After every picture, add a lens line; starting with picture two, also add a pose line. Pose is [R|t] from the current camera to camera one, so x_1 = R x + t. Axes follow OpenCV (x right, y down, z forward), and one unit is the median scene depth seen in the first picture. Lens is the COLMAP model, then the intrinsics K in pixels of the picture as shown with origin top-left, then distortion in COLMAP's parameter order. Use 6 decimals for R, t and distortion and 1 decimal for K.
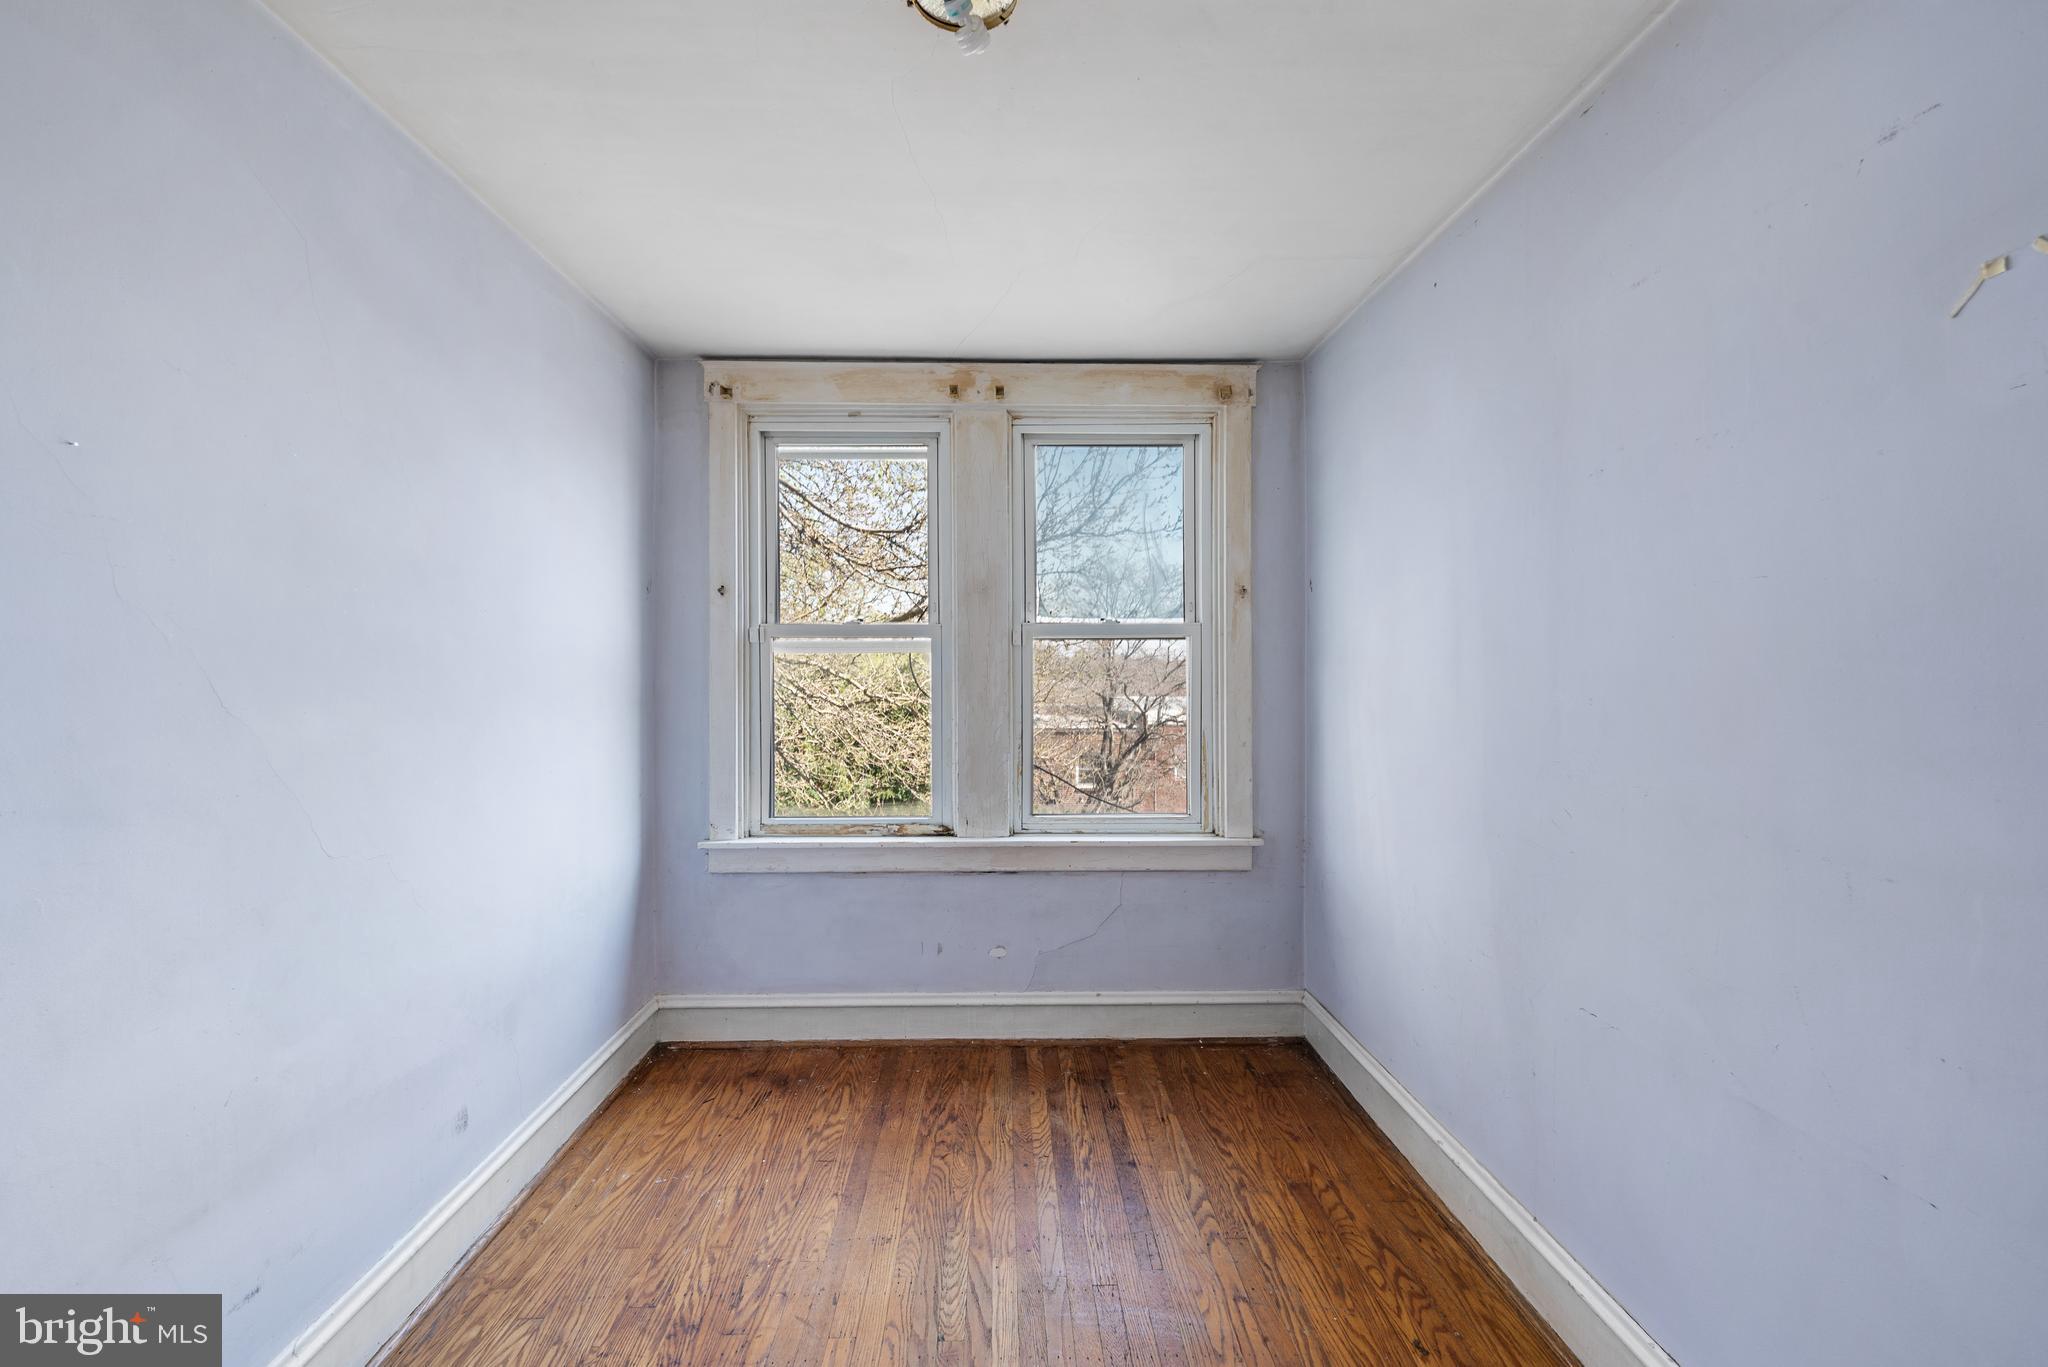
lens RADIAL K [[854.5, 0, 1021.9], [0, 854.5, 668.6], [0, 0, 1]] dist [-0.000396, -0.000773]
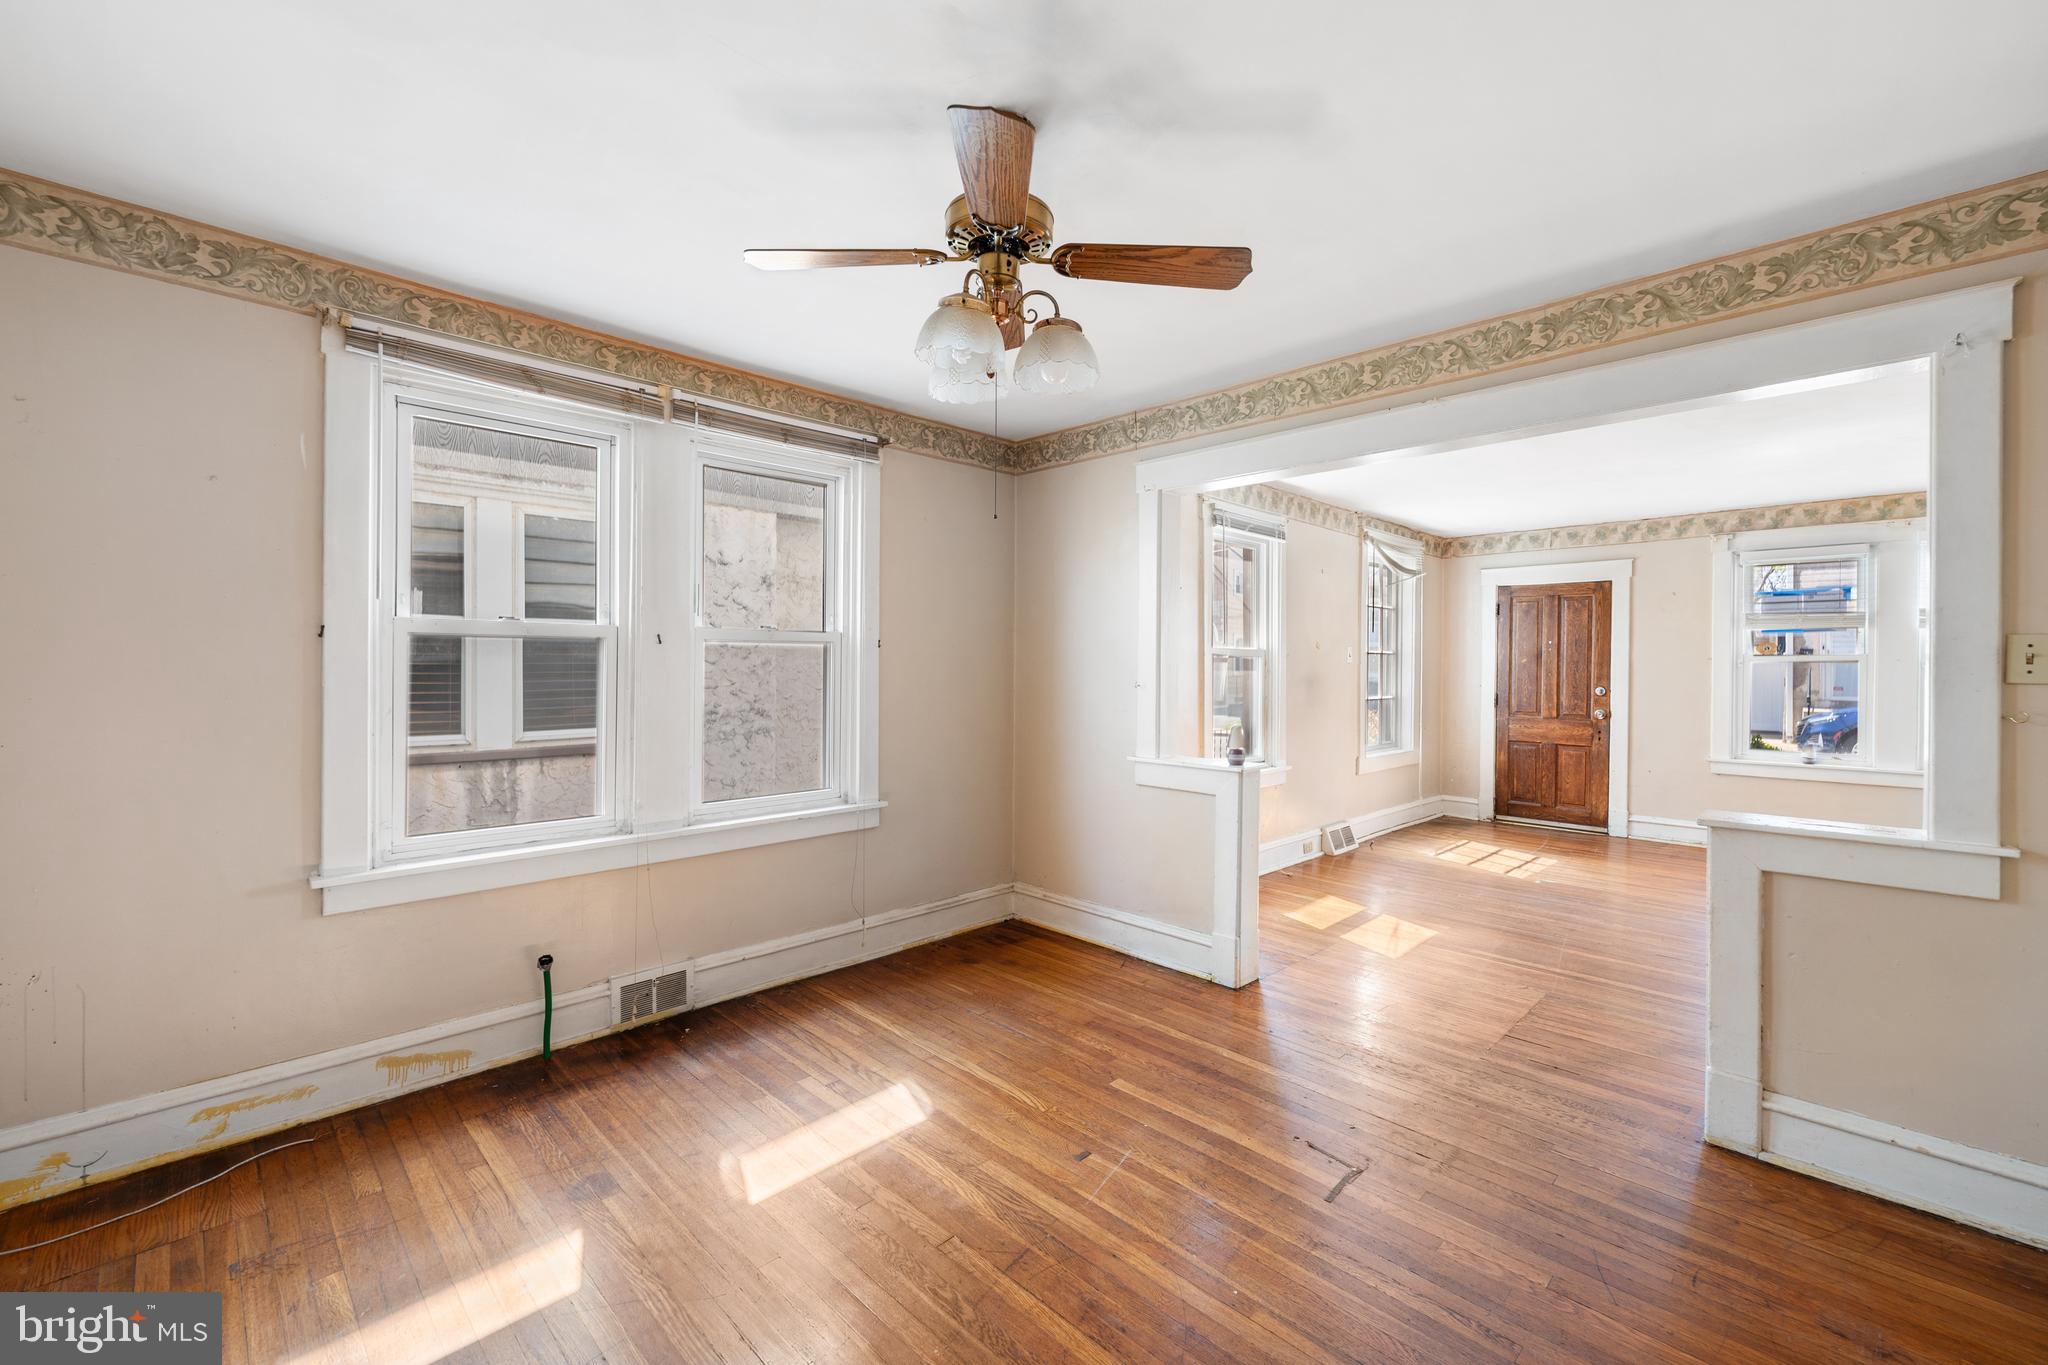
lens RADIAL K [[854.5, 0, 1022.0], [0, 854.5, 666.0], [0, 0, 1]] dist [-0.000396, -0.000773]
pose [[0.726373, -0.000306, 0.687300, -0.465028], [-0.003209, 0.999987, 0.003837, -0.015769], [-0.687293, -0.004993, 0.726363, -0.100543]]
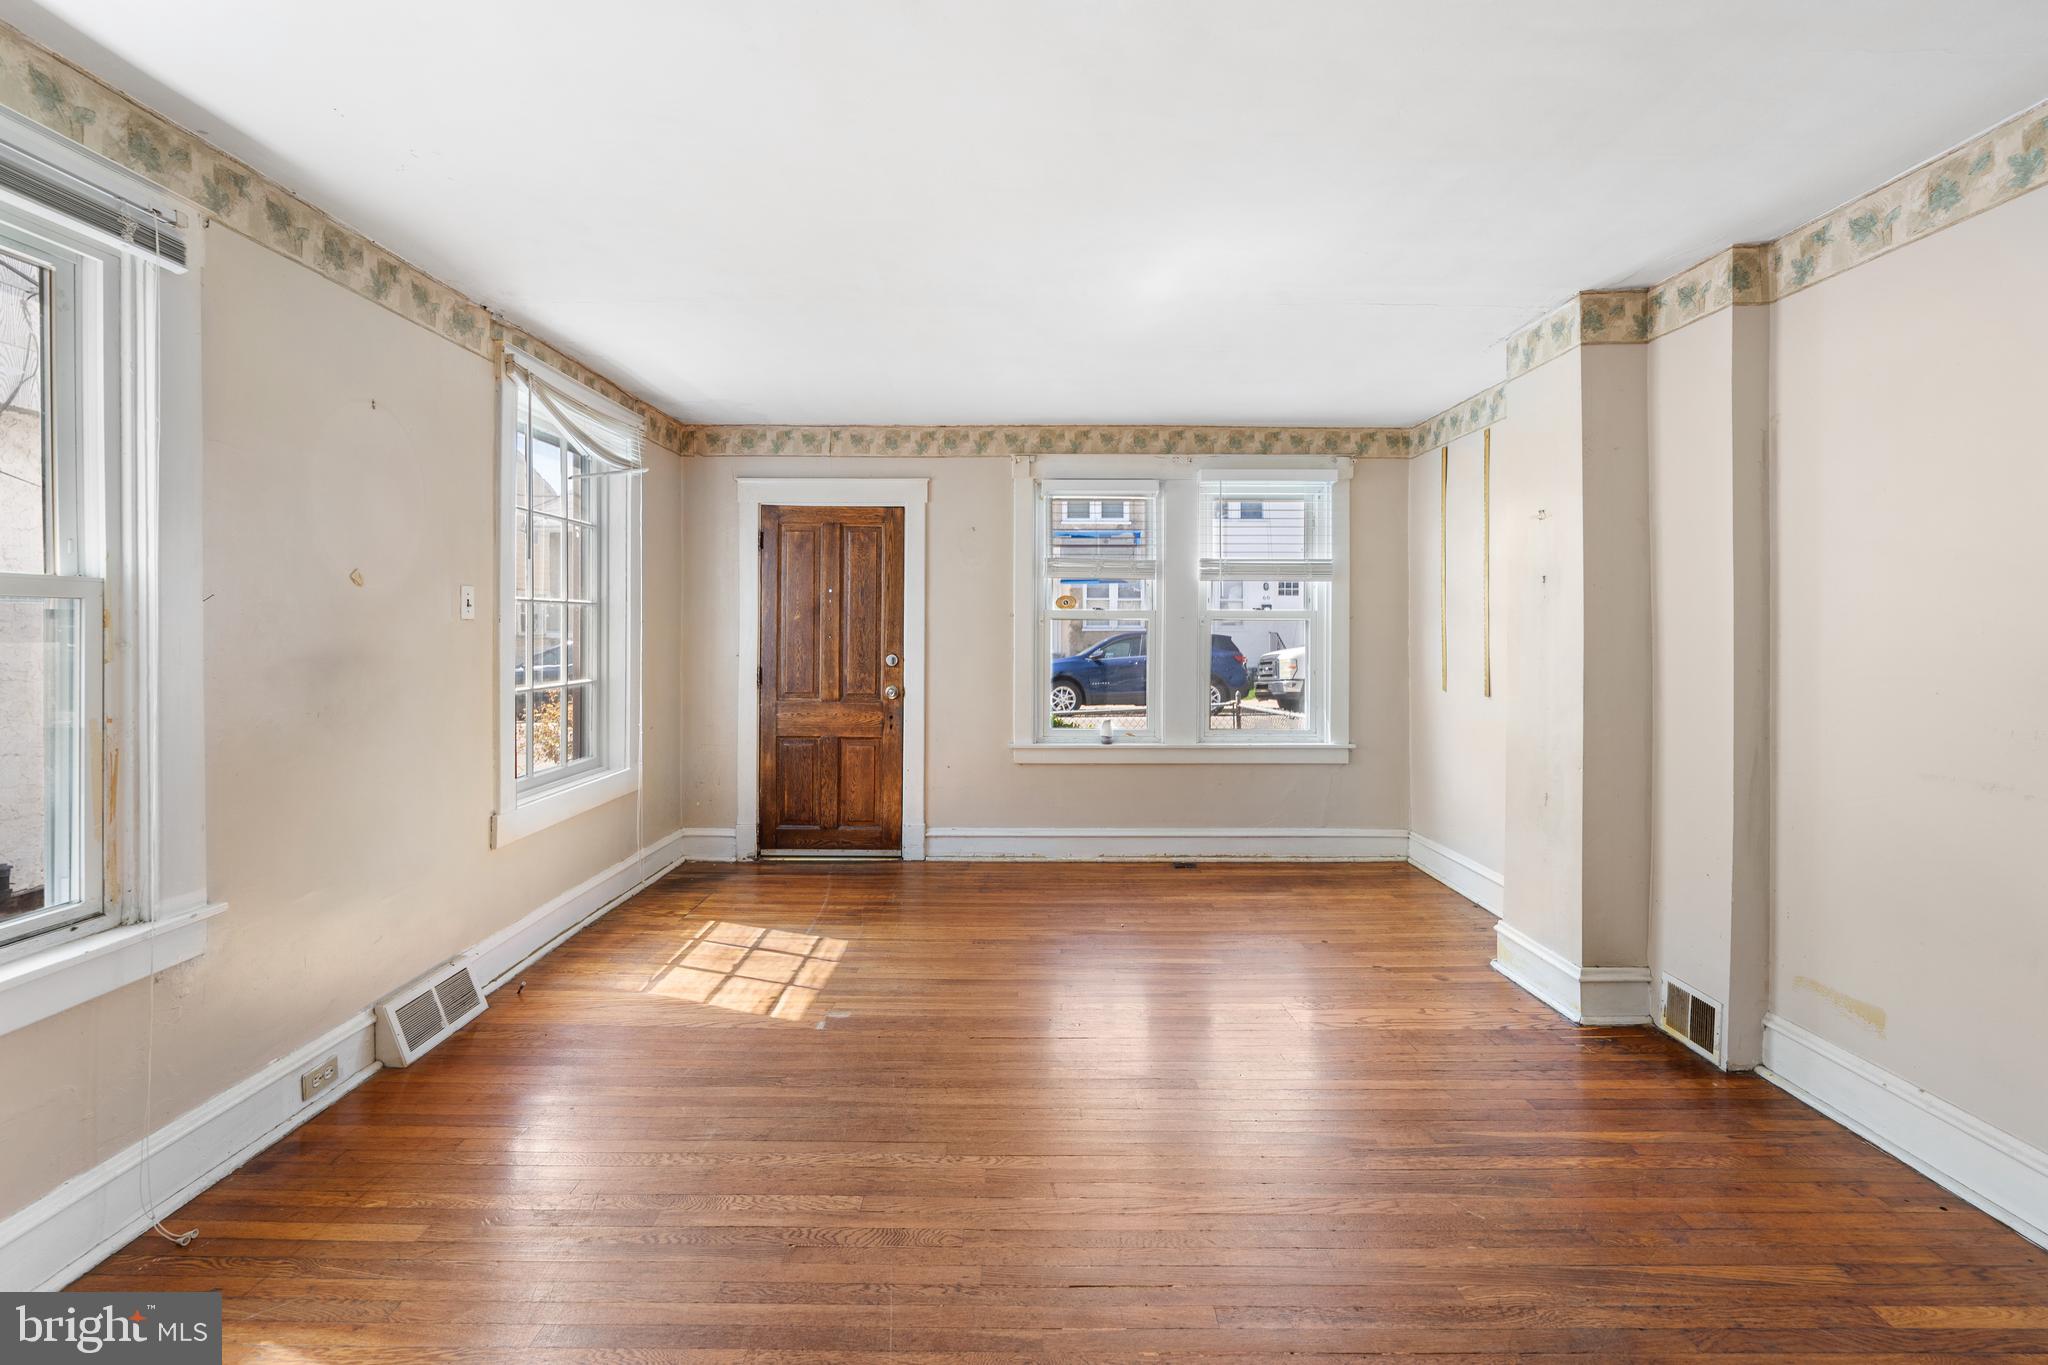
lens RADIAL K [[854.5, 0, 1023.8], [0, 854.5, 635.4], [0, 0, 1]] dist [-0.000396, -0.000773]
pose [[0.023546, -0.014366, 0.999620, 1.273324], [-0.003028, 0.999891, 0.014441, -0.016541], [-0.999718, -0.003367, 0.023500, 0.398205]]
